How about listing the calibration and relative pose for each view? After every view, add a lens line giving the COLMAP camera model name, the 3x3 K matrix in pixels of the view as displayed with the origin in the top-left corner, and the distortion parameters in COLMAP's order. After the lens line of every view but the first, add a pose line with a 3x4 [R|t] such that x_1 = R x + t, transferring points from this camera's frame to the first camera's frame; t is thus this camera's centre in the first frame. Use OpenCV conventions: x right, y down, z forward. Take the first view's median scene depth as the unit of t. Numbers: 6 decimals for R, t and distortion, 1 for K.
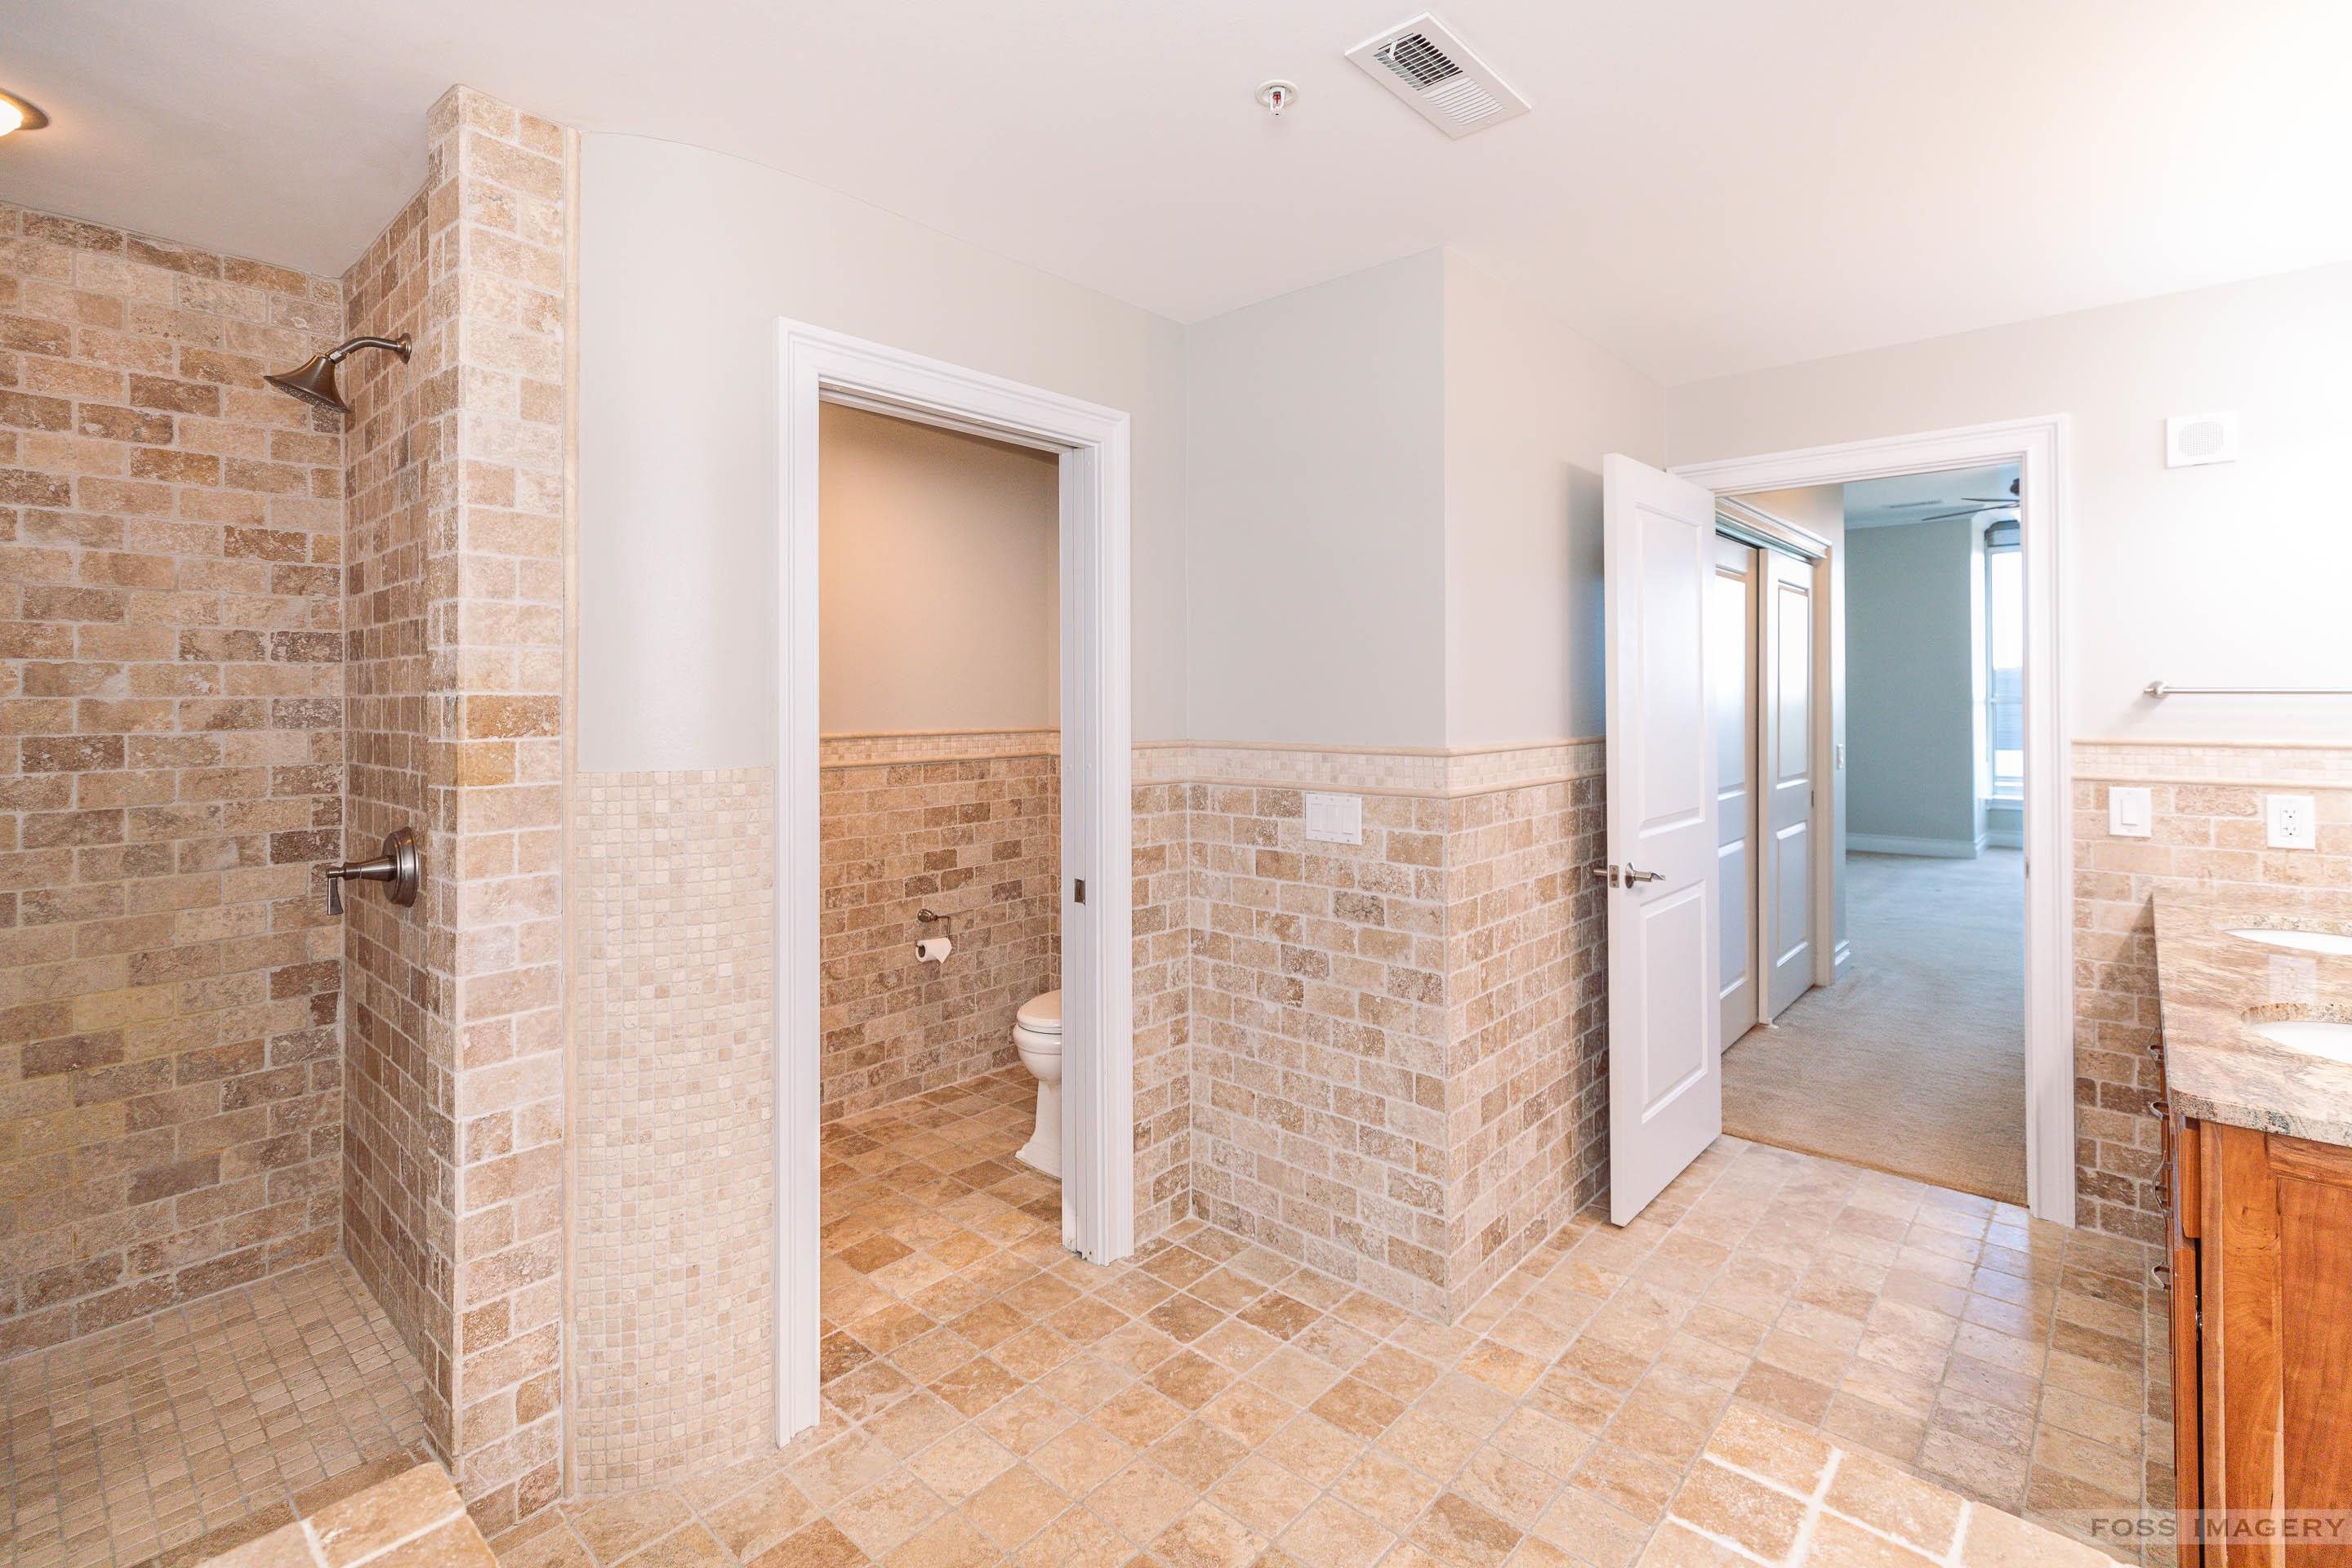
lens RADIAL K [[1065.1, 0, 1210.9], [0, 1065.1, 696.8], [0, 0, 1]] dist [0.004241, -0.002531]
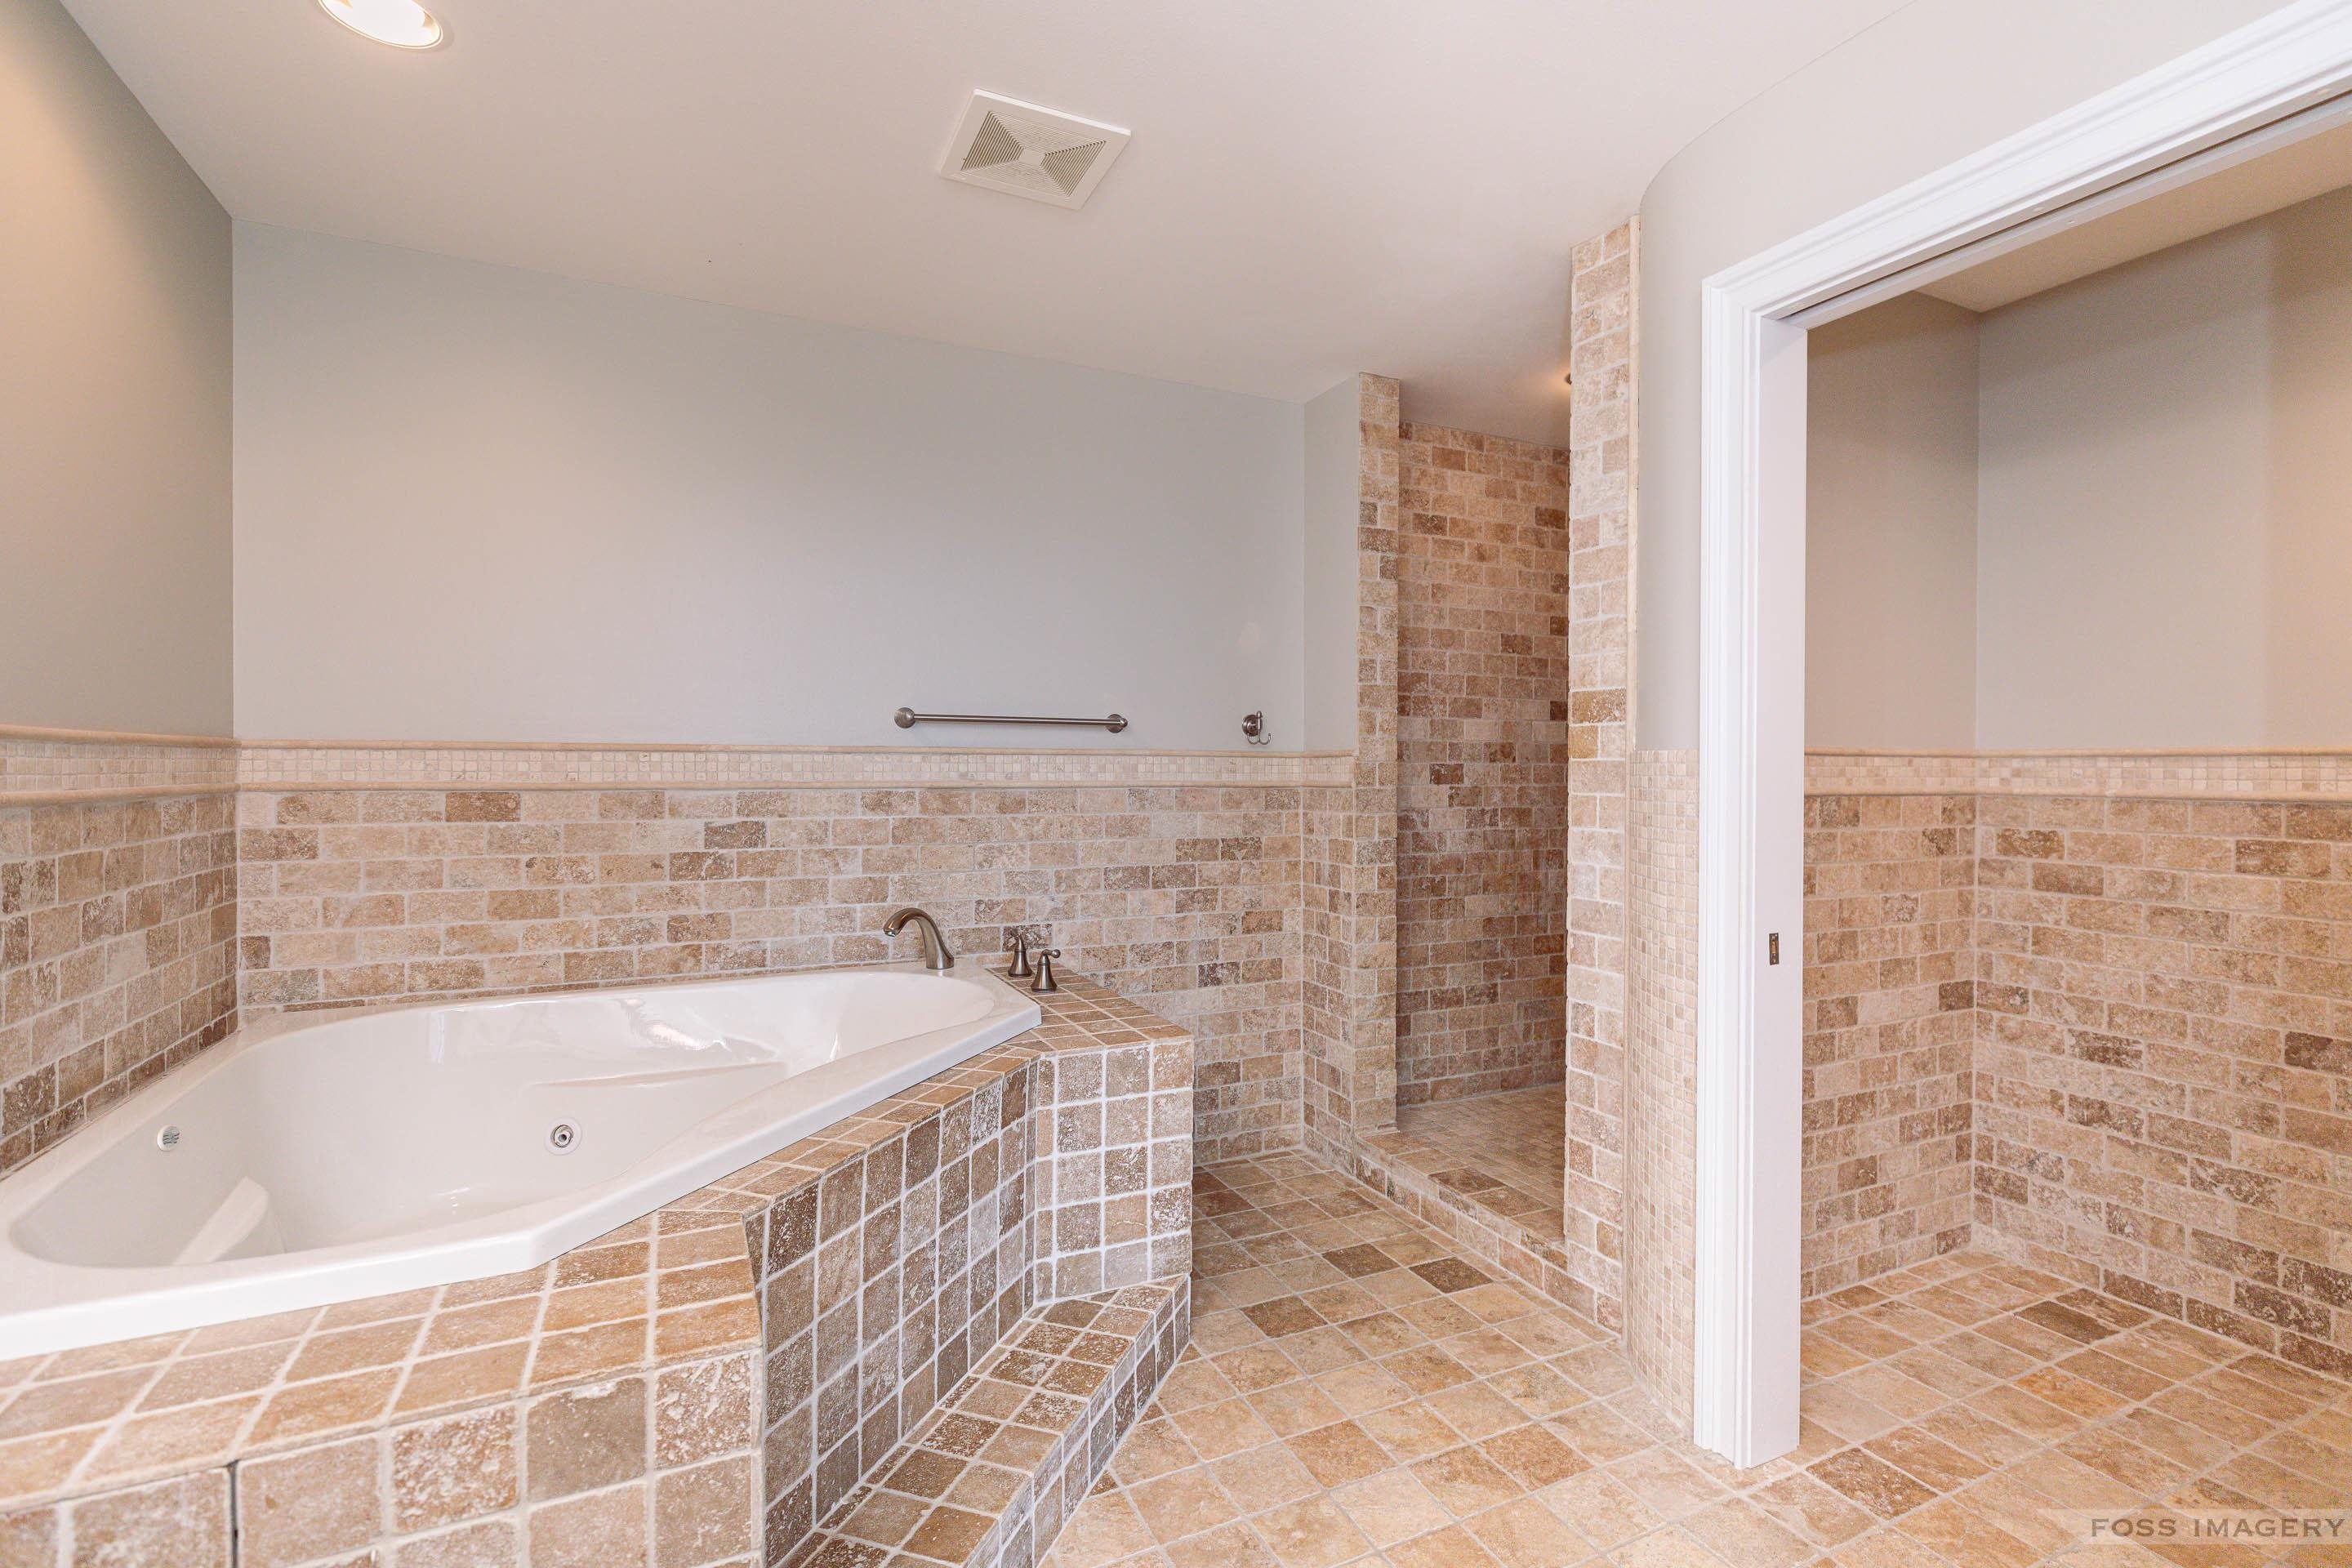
lens RADIAL K [[1065.1, 0, 1191.6], [0, 1065.1, 776.3], [0, 0, 1]] dist [0.004241, -0.002531]
pose [[-0.391040, 0.009717, -0.920322, 0.742172], [0.002434, 0.999952, 0.009524, 0.090379], [0.920370, 0.001484, -0.391045, 1.057898]]
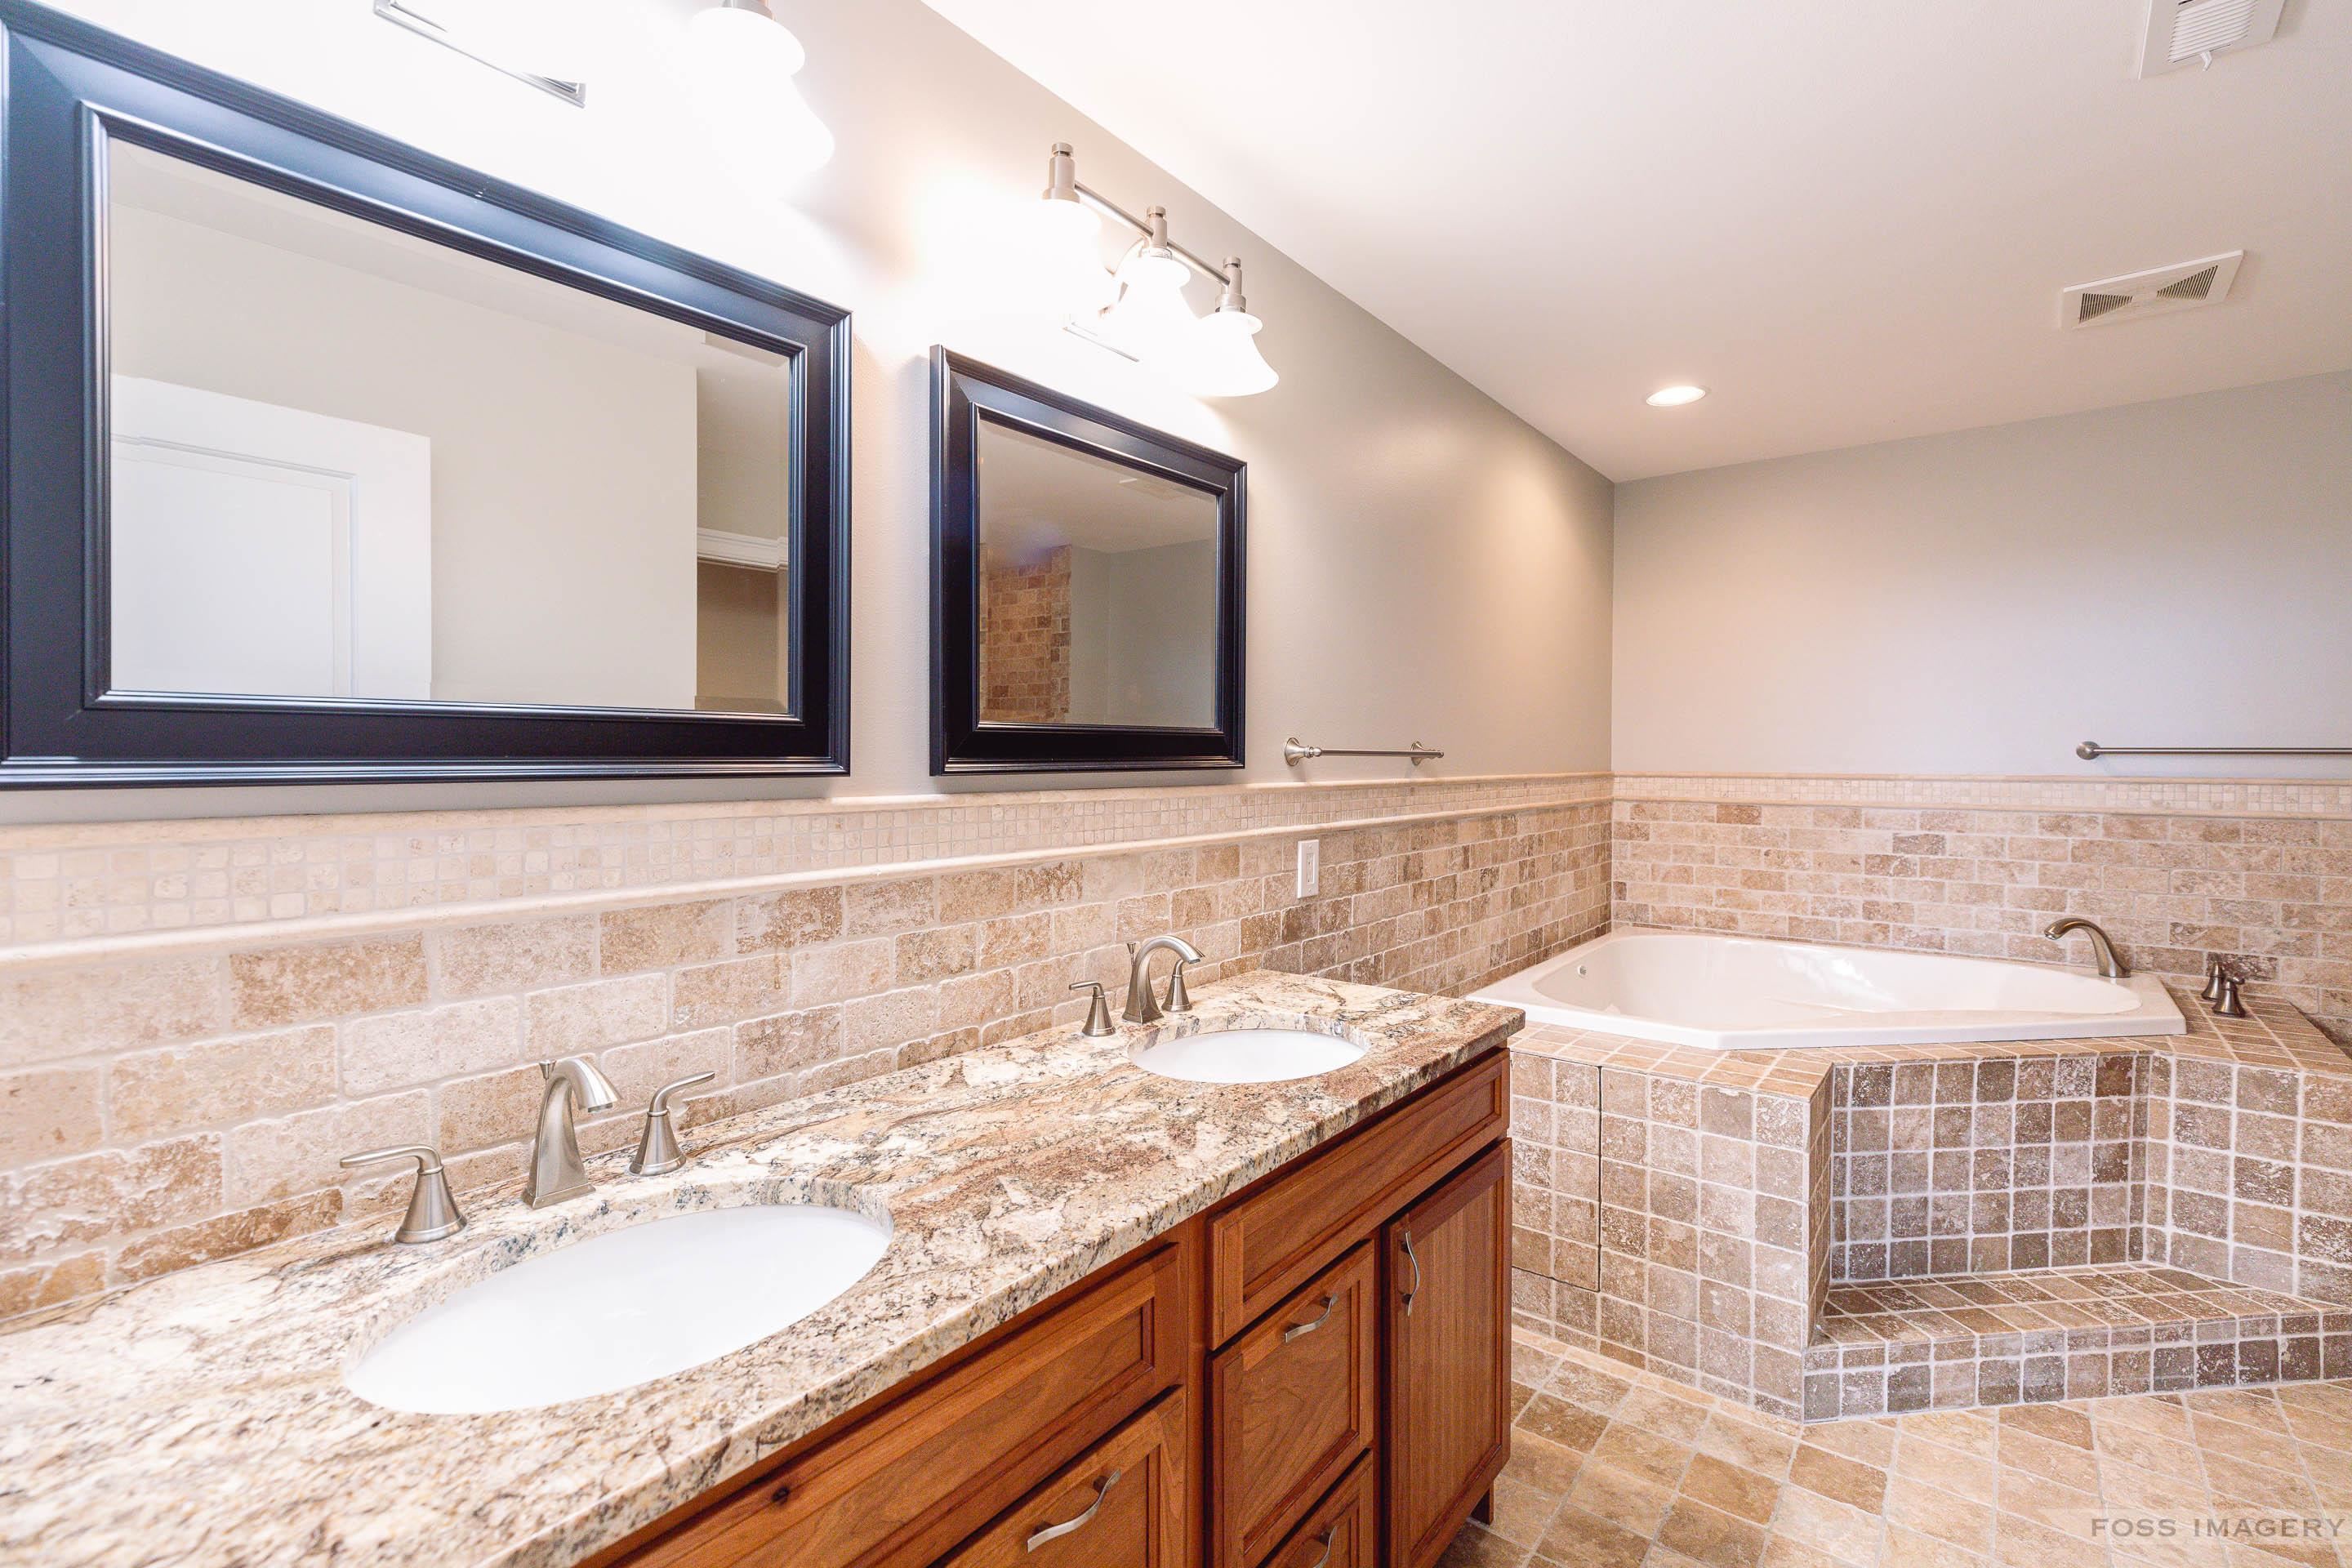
lens RADIAL K [[1065.1, 0, 1190.0], [0, 1065.1, 773.1], [0, 0, 1]] dist [0.004241, -0.002531]
pose [[-0.998686, 0.003336, -0.051132, 1.023768], [0.002767, 0.999933, 0.011207, 0.033983], [0.051166, 0.011051, -0.998629, 1.712737]]
